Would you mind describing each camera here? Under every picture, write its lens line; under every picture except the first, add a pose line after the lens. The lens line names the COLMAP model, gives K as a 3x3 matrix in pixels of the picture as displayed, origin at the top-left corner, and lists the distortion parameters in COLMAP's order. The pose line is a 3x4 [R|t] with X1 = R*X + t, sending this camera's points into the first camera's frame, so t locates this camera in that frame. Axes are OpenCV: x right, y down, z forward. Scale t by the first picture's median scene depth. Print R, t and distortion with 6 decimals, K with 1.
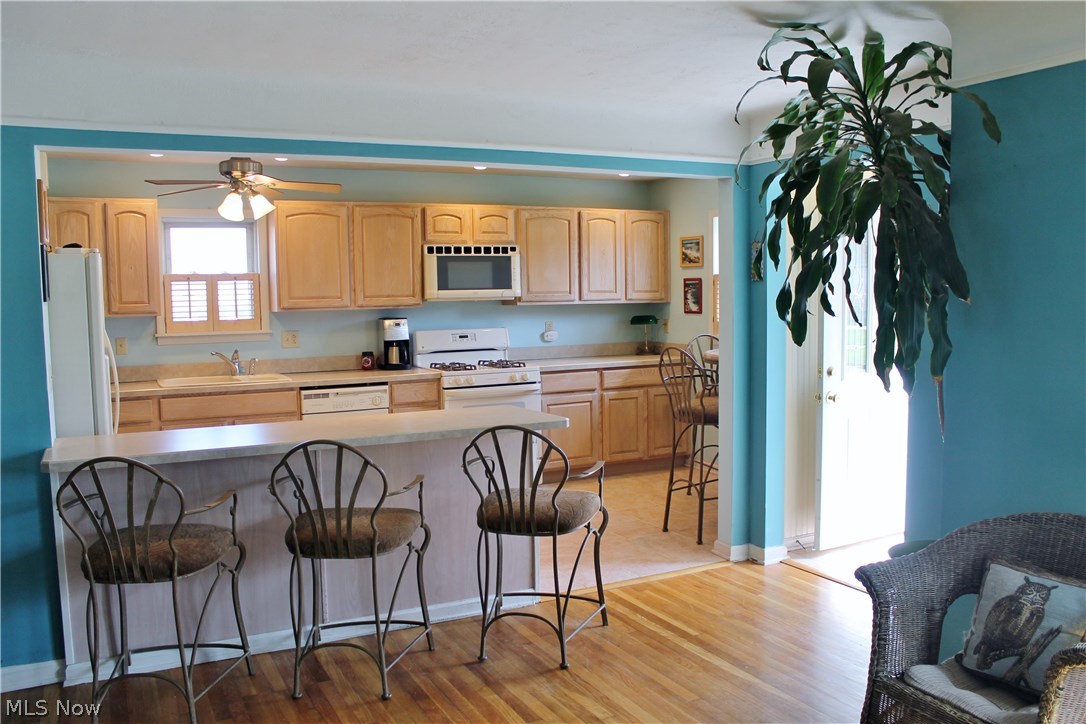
lens RADIAL K [[919.1, 0, 541.4], [0, 919.1, 365.0], [0, 0, 1]] dist [-0.162566, 0.152110]
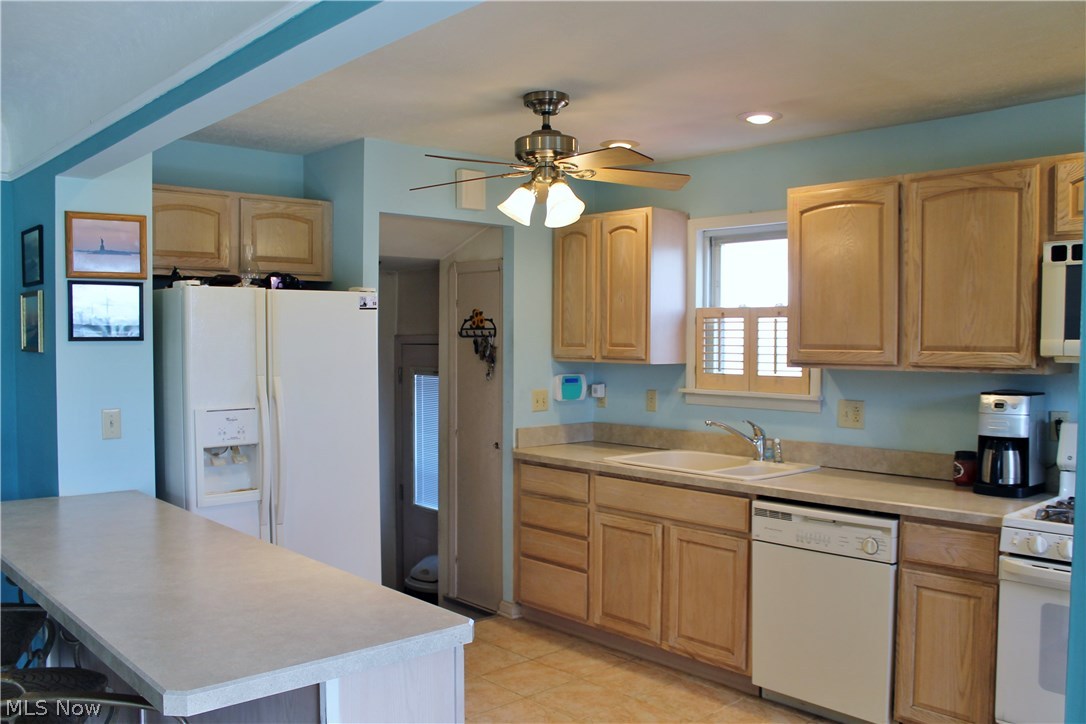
lens RADIAL K [[919.1, 0, 541.4], [0, 919.1, 365.0], [0, 0, 1]] dist [-0.162566, 0.152110]
pose [[0.269596, 0.043998, -0.961968, 0.243061], [-0.086729, 0.996005, 0.021248, -0.054831], [0.959060, 0.077702, 0.272335, 0.622600]]
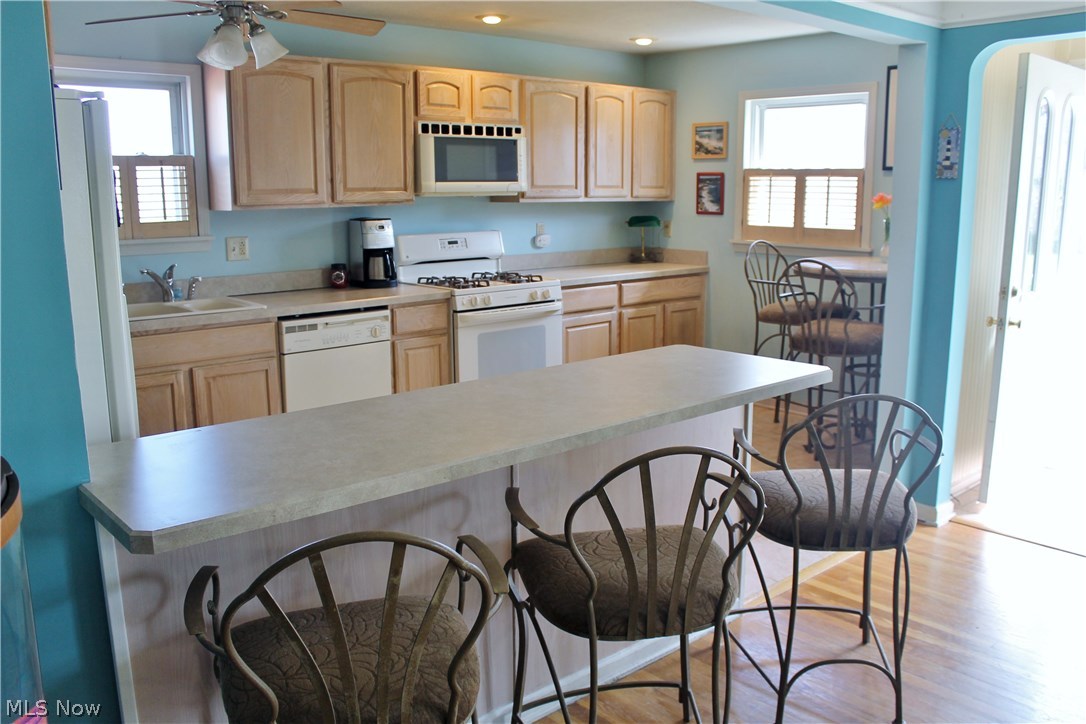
lens RADIAL K [[922.0, 0, 543.0], [0, 922.0, 362.0], [0, 0, 1]] dist [-0.159504, 0.142070]
pose [[0.968712, -0.033817, 0.245872, -0.216677], [0.007273, 0.994116, 0.108076, -0.014332], [-0.248081, -0.102906, 0.963258, 0.229798]]
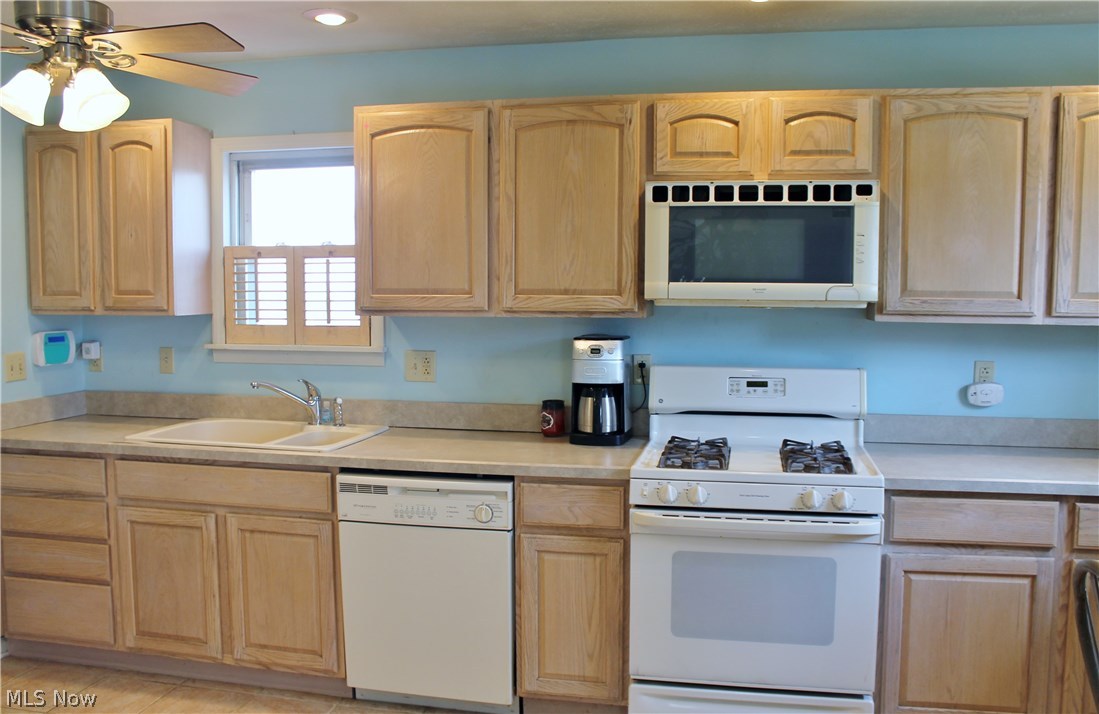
lens RADIAL K [[943.3, 0, 548.7], [0, 943.3, 363.8], [0, 0, 1]] dist [-0.167385, 0.155707]
pose [[0.779630, 0.070280, -0.622284, 0.132123], [-0.066062, 0.997368, 0.029875, -0.050639], [0.622746, 0.017818, 0.782221, 0.595565]]
